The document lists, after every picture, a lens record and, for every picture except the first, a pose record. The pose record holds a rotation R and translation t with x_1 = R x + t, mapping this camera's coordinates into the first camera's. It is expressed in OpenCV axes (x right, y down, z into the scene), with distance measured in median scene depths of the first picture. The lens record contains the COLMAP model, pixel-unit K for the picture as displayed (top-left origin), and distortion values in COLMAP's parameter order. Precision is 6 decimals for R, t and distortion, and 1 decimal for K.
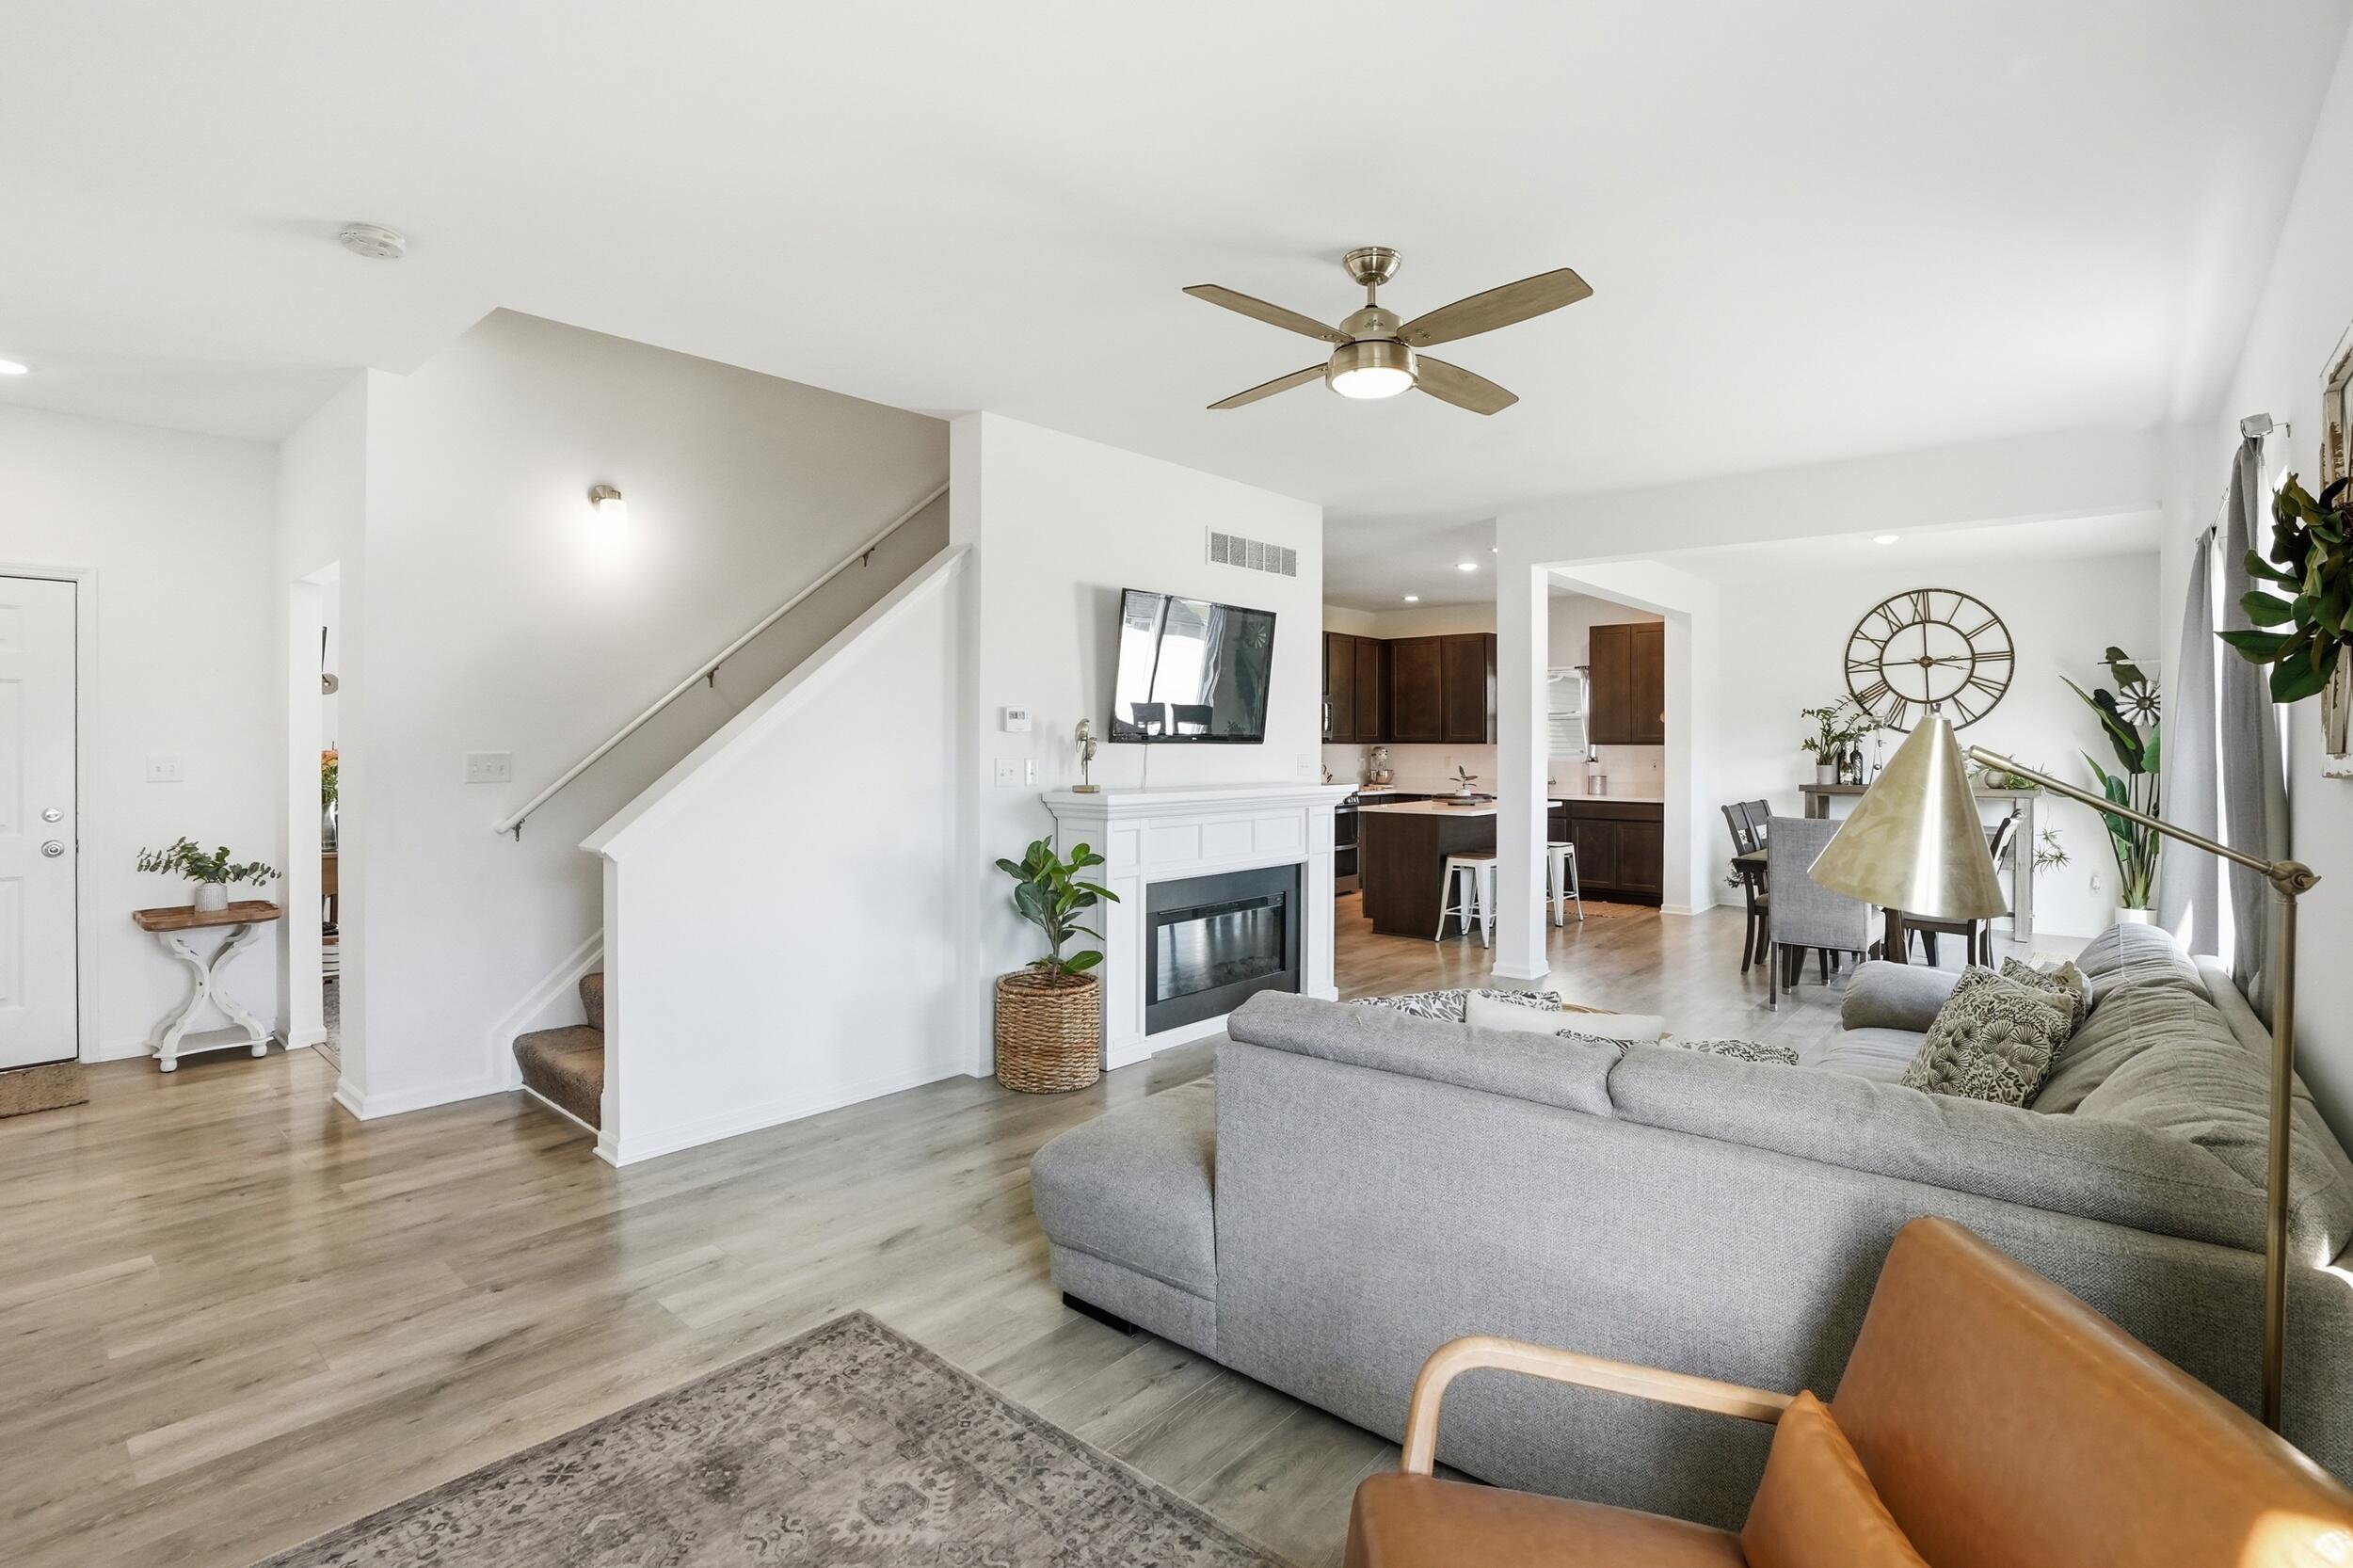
lens RADIAL K [[1122.2, 0, 1184.7], [0, 1122.2, 755.8], [0, 0, 1]] dist [-0.001763, 0.000358]
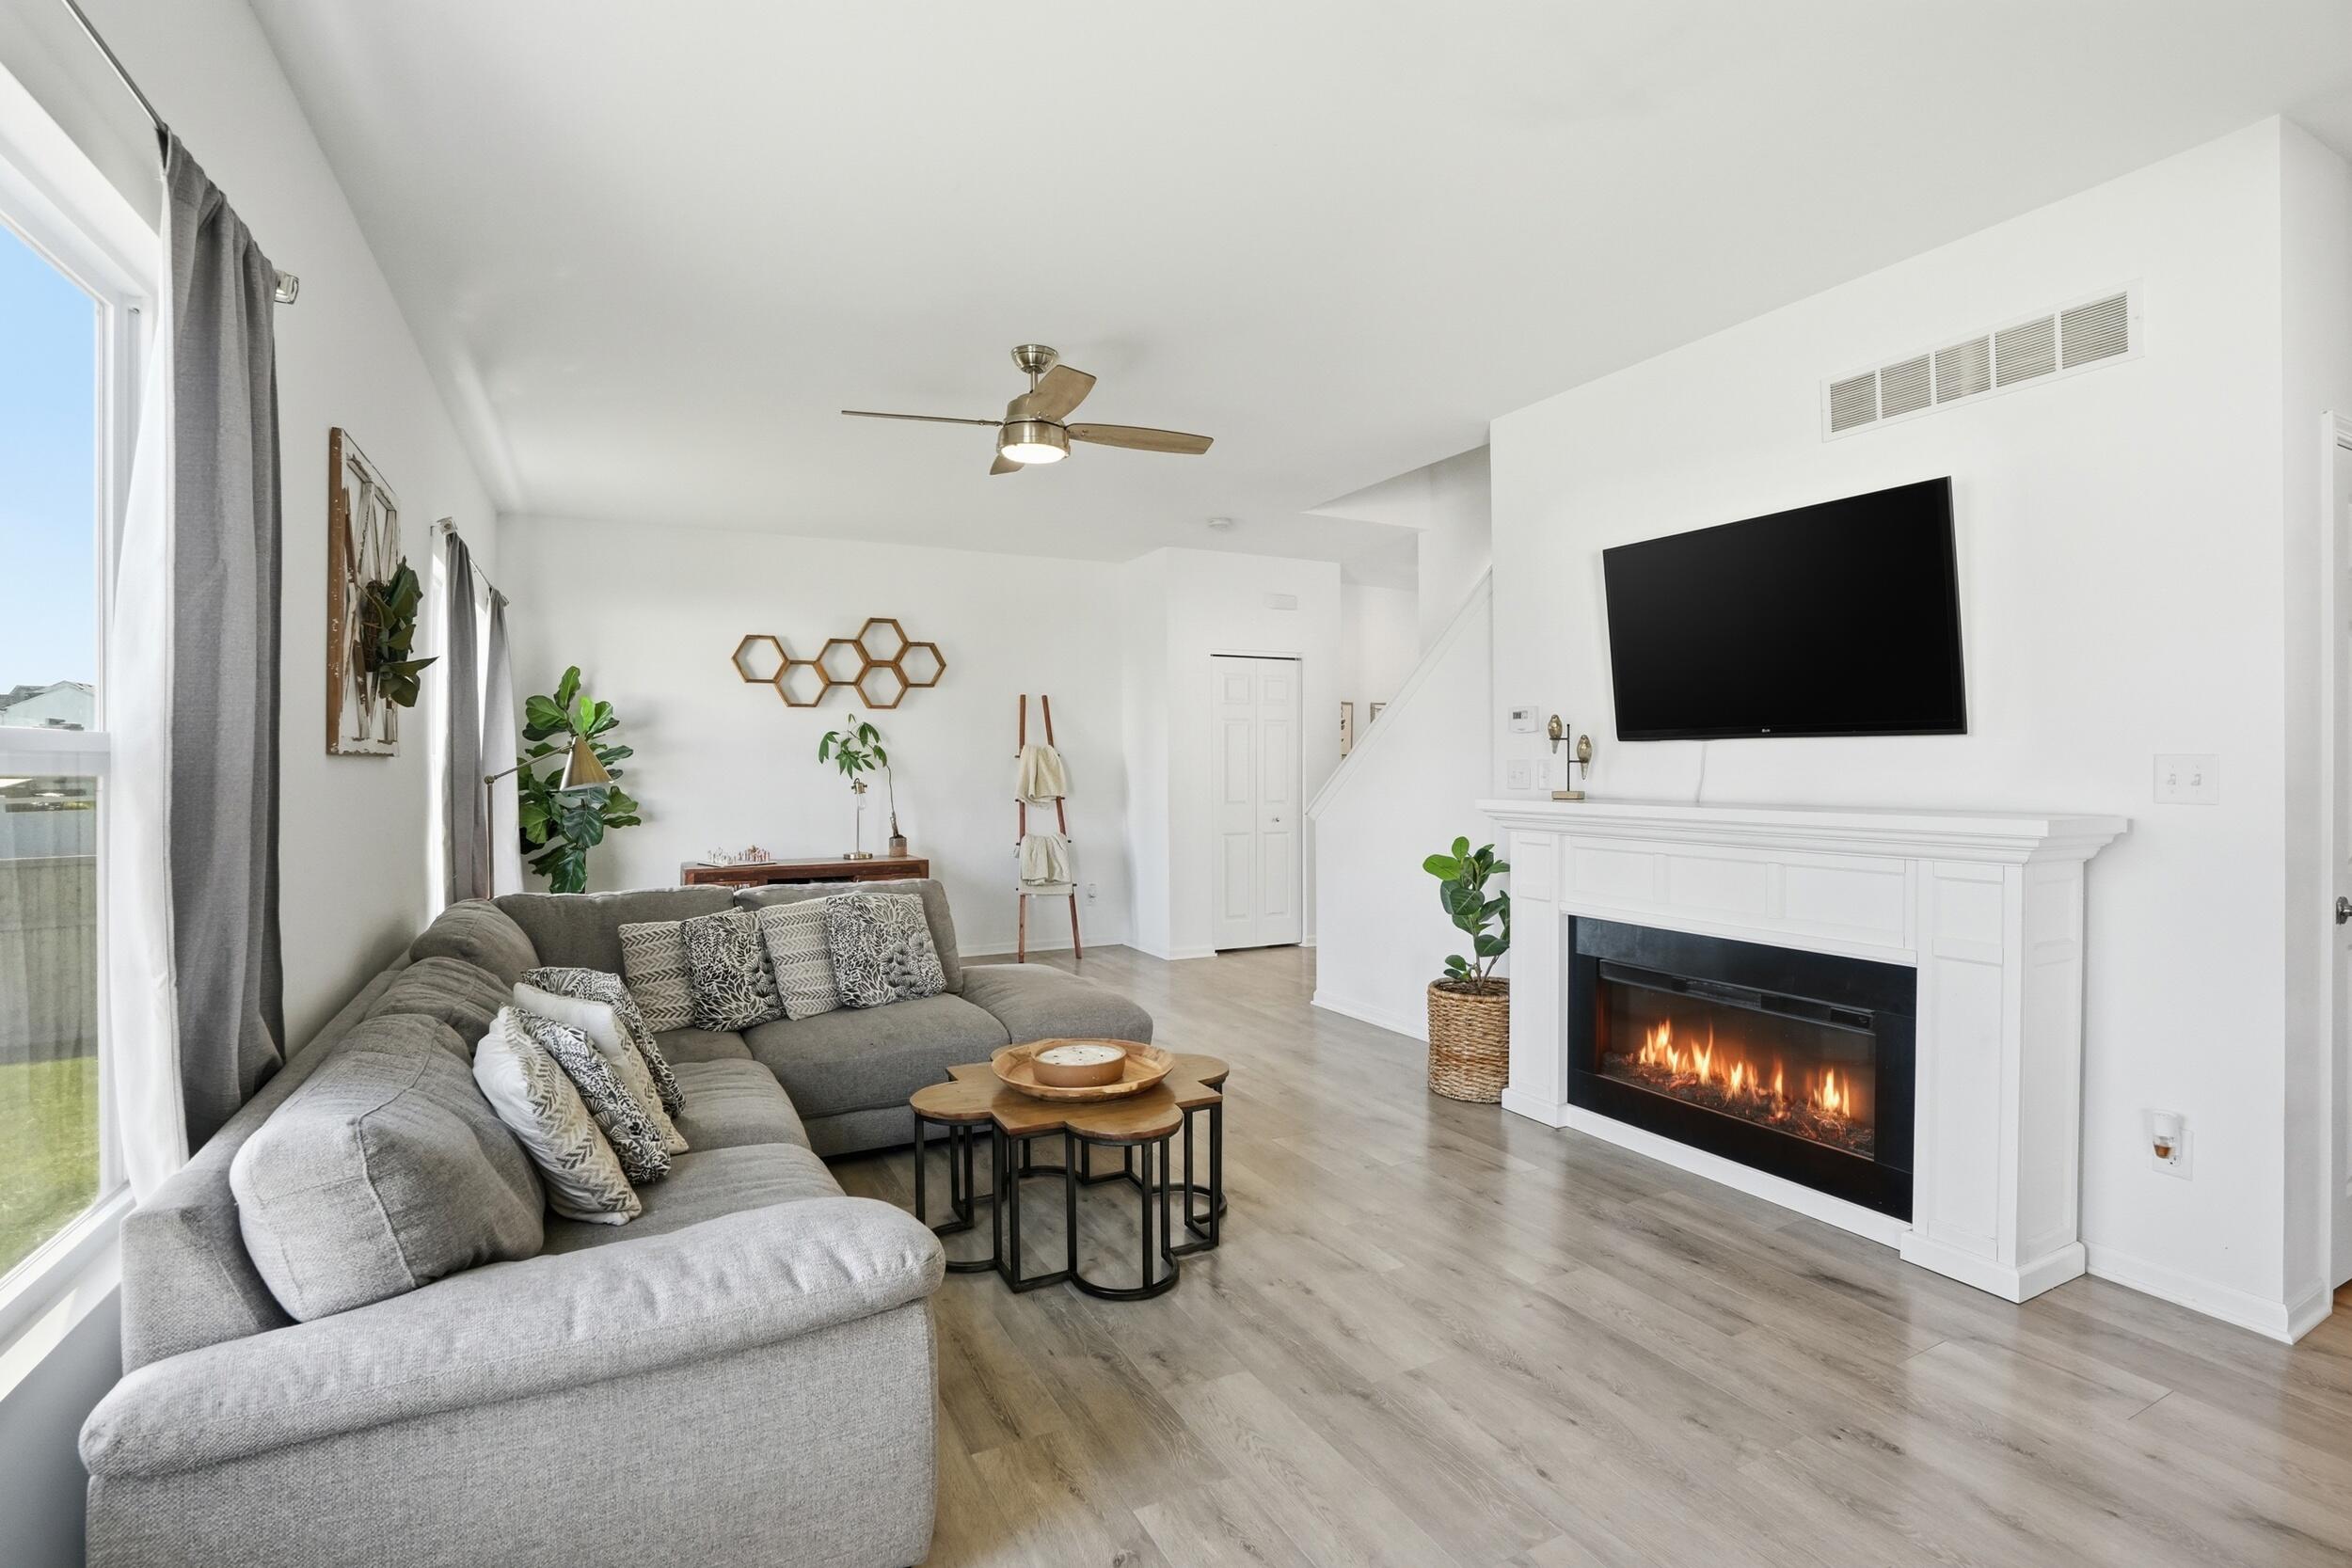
lens RADIAL K [[1121.7, 0, 1184.2], [0, 1121.7, 755.9], [0, 0, 1]] dist [-0.001763, 0.000358]
pose [[-0.361883, -0.001657, -0.932222, 0.809301], [-0.001866, 0.999998, -0.001054, 0.000682], [0.932222, 0.001358, -0.361885, 1.018599]]
